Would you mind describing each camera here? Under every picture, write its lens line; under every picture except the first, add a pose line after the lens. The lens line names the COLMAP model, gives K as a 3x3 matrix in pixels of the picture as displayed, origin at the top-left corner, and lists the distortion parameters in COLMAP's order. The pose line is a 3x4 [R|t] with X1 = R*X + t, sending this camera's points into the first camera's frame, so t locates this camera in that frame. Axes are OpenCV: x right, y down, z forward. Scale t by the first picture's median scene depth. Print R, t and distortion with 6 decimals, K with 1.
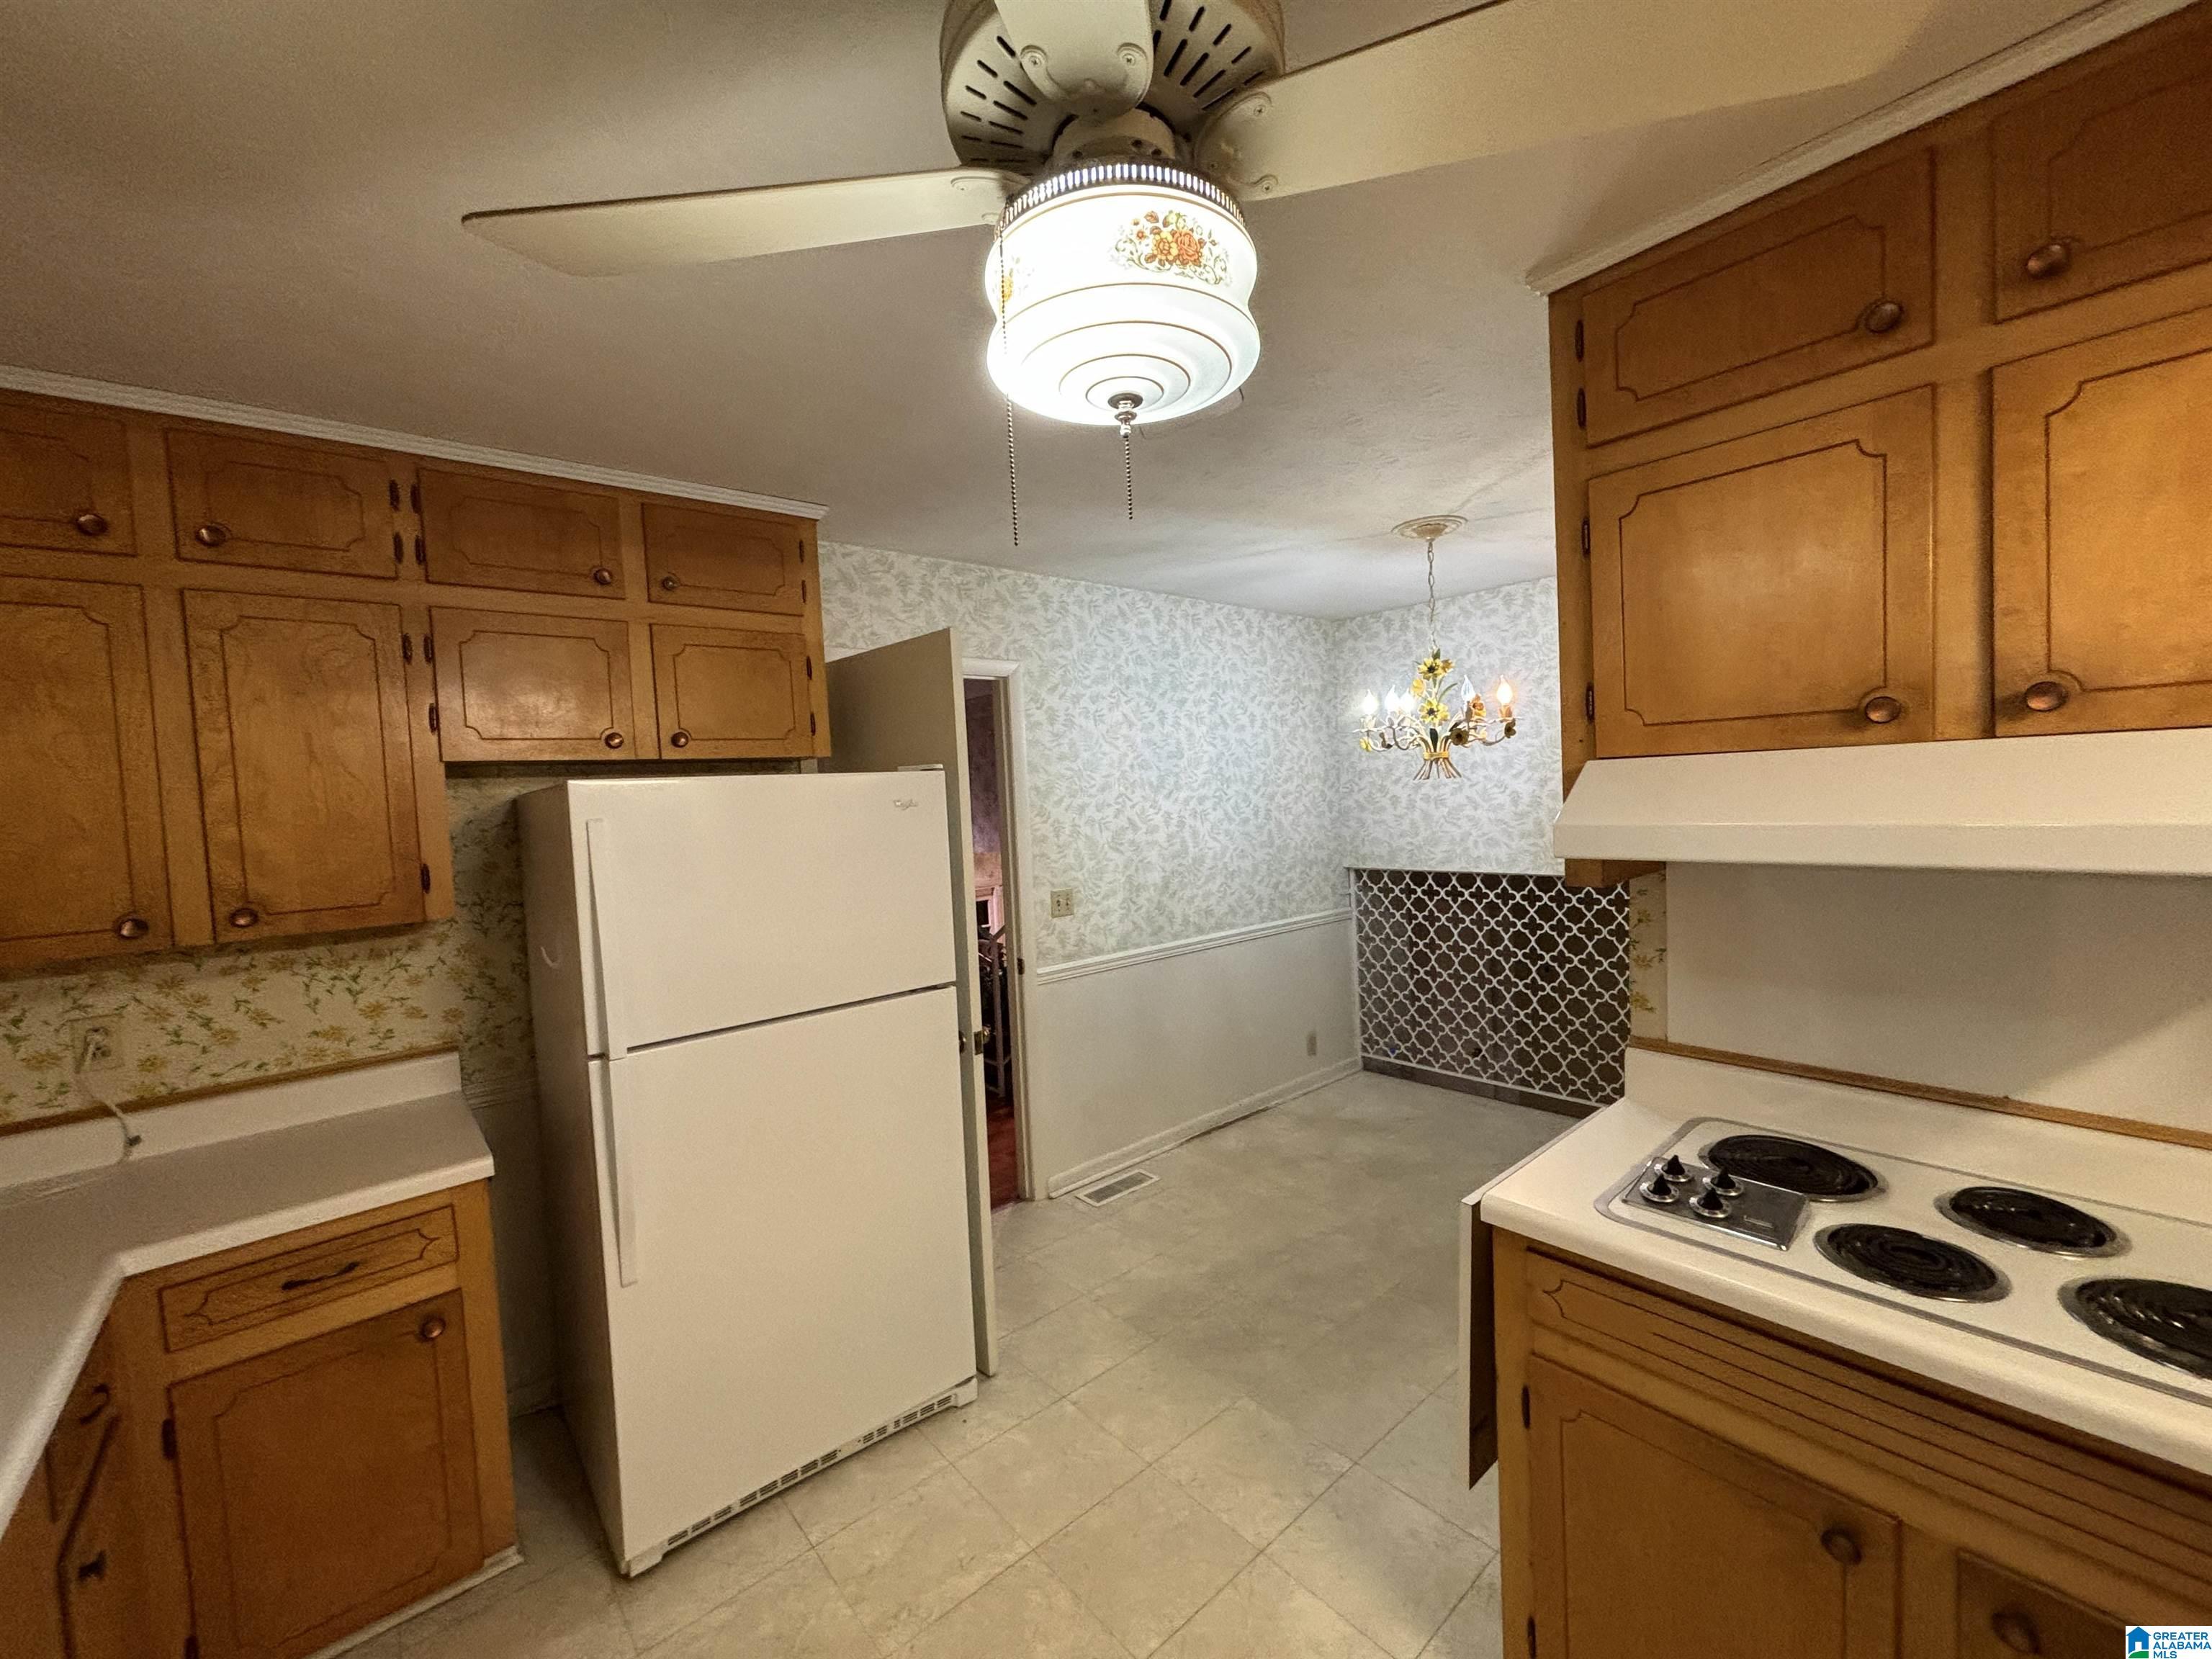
lens RADIAL K [[889.6, 0, 1084.1], [0, 889.6, 836.9], [0, 0, 1]] dist [-0.005900, 0.000637]
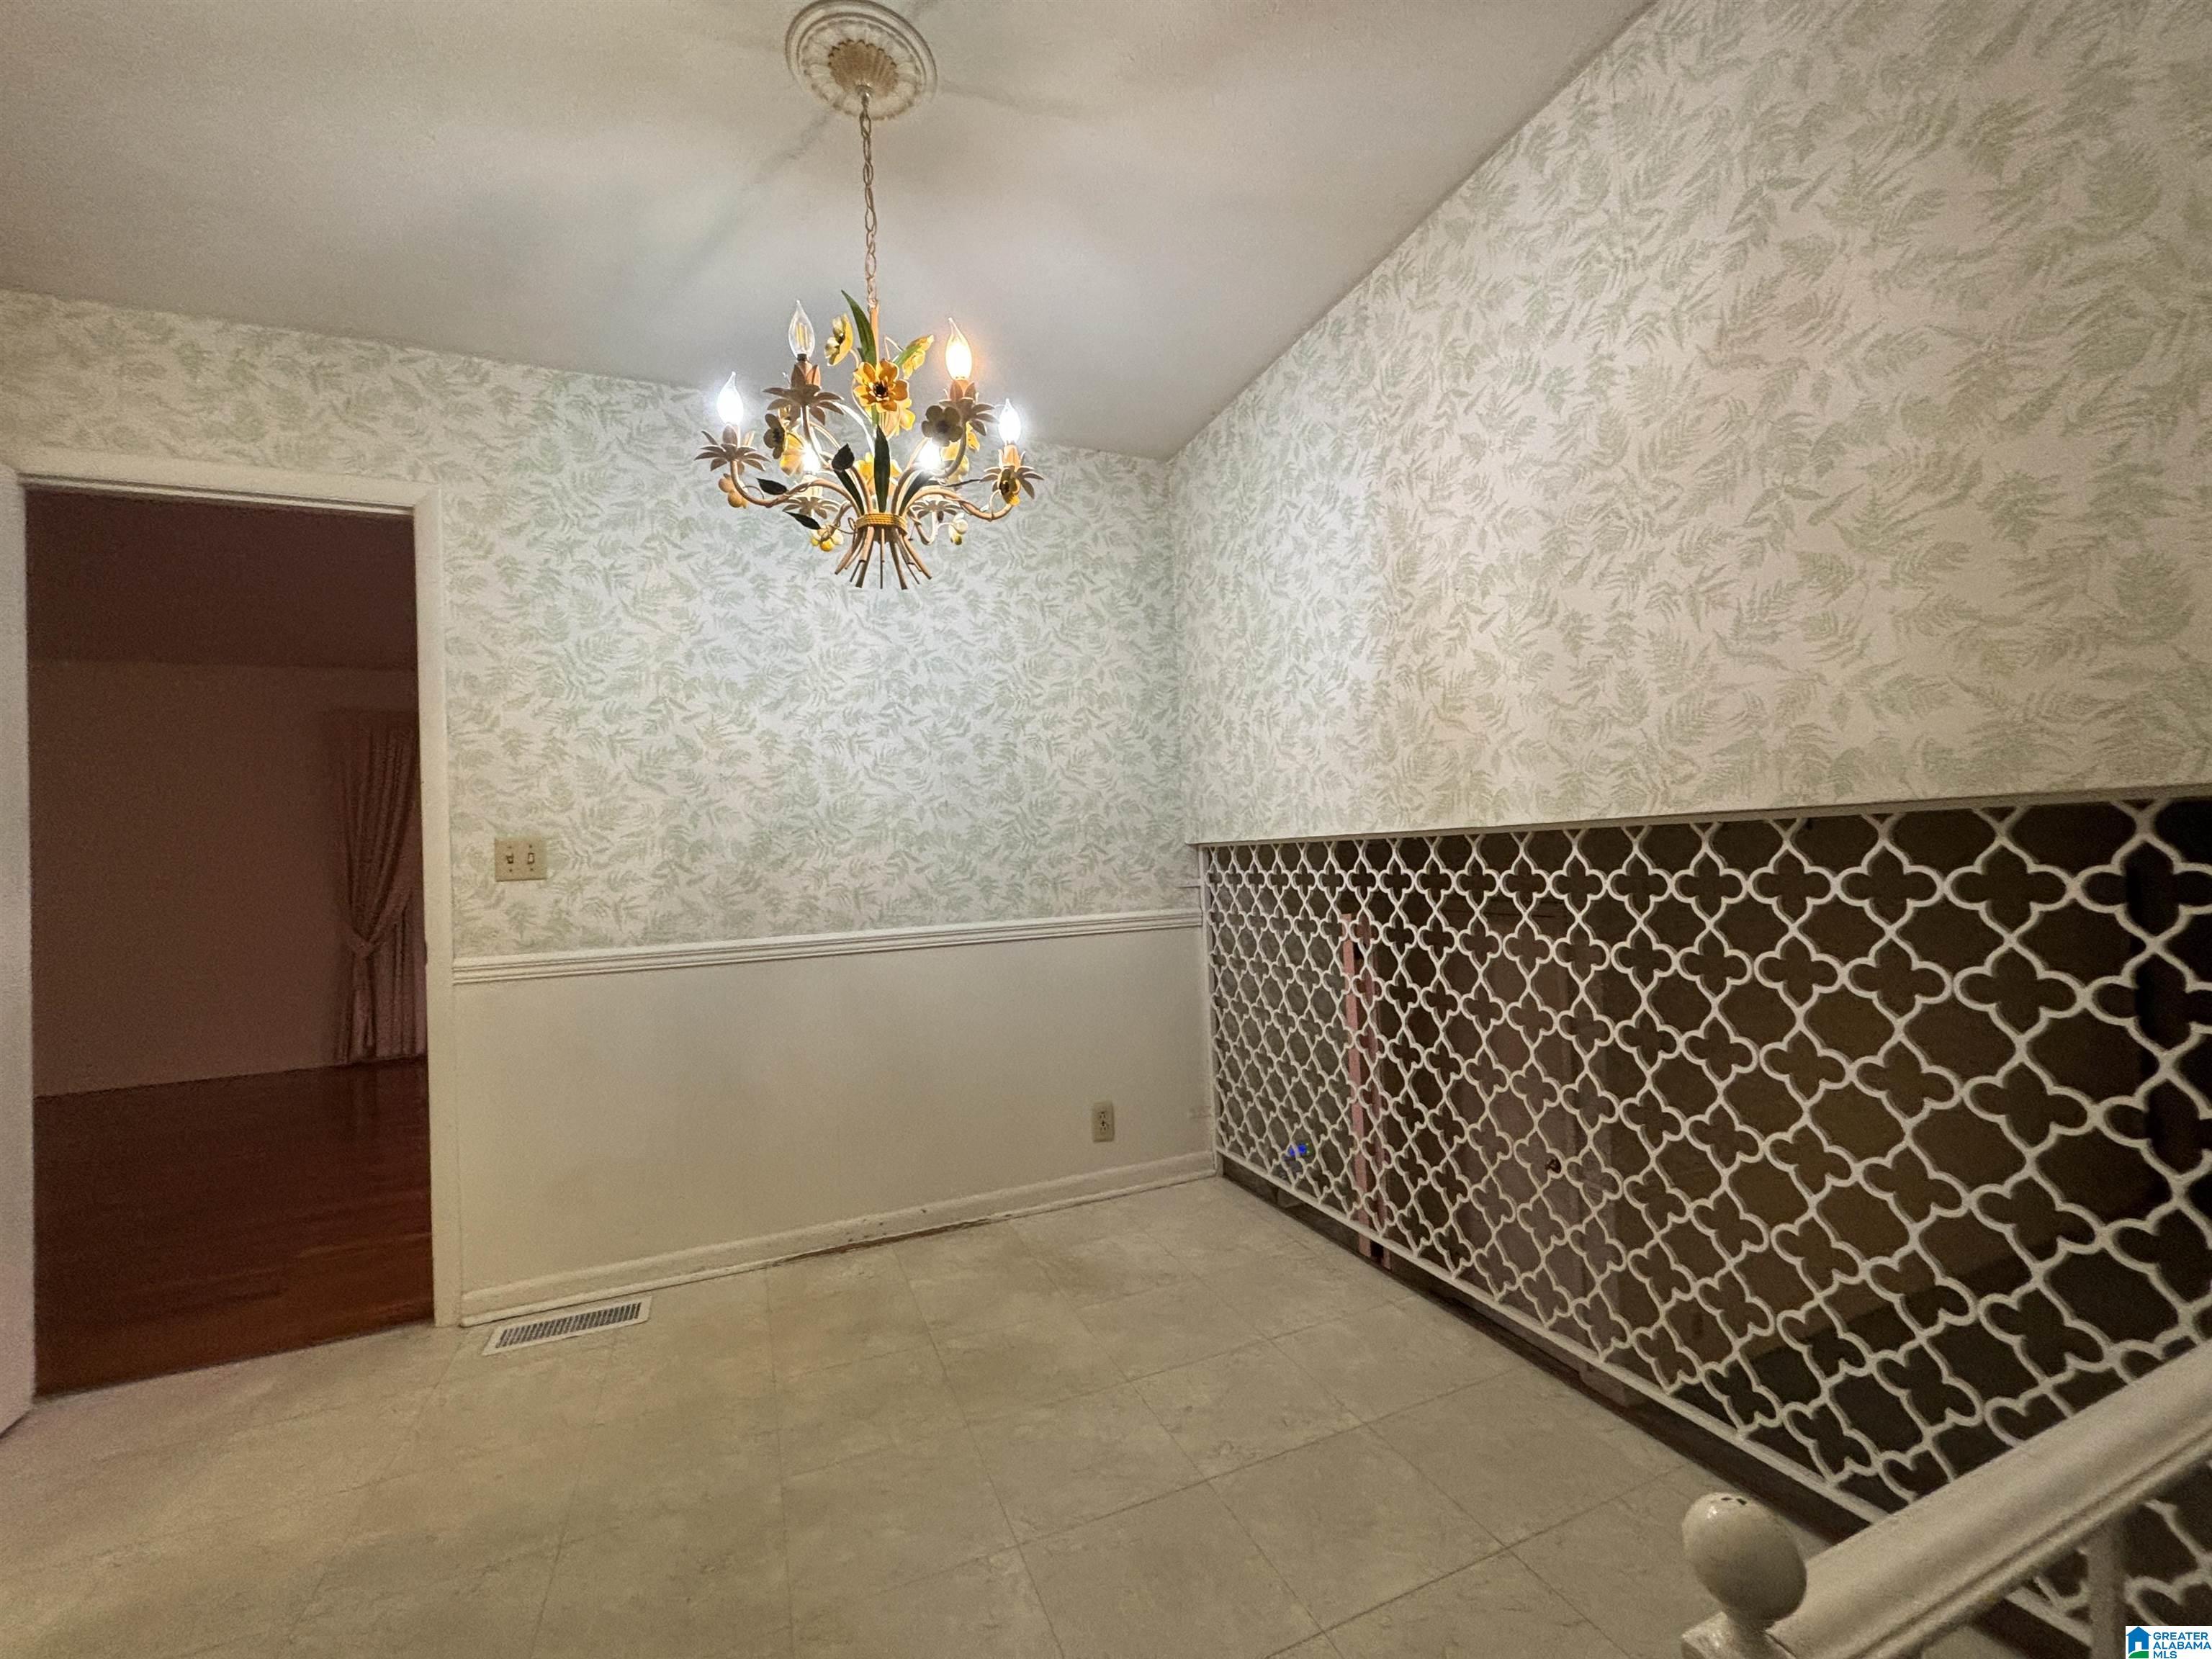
lens RADIAL K [[889.6, 0, 1117.6], [0, 889.6, 839.1], [0, 0, 1]] dist [-0.005900, 0.000637]
pose [[0.955969, 0.002641, -0.293455, 0.527299], [-0.018045, 0.998596, -0.049798, 0.076976], [0.292912, 0.052901, 0.954675, 0.471198]]
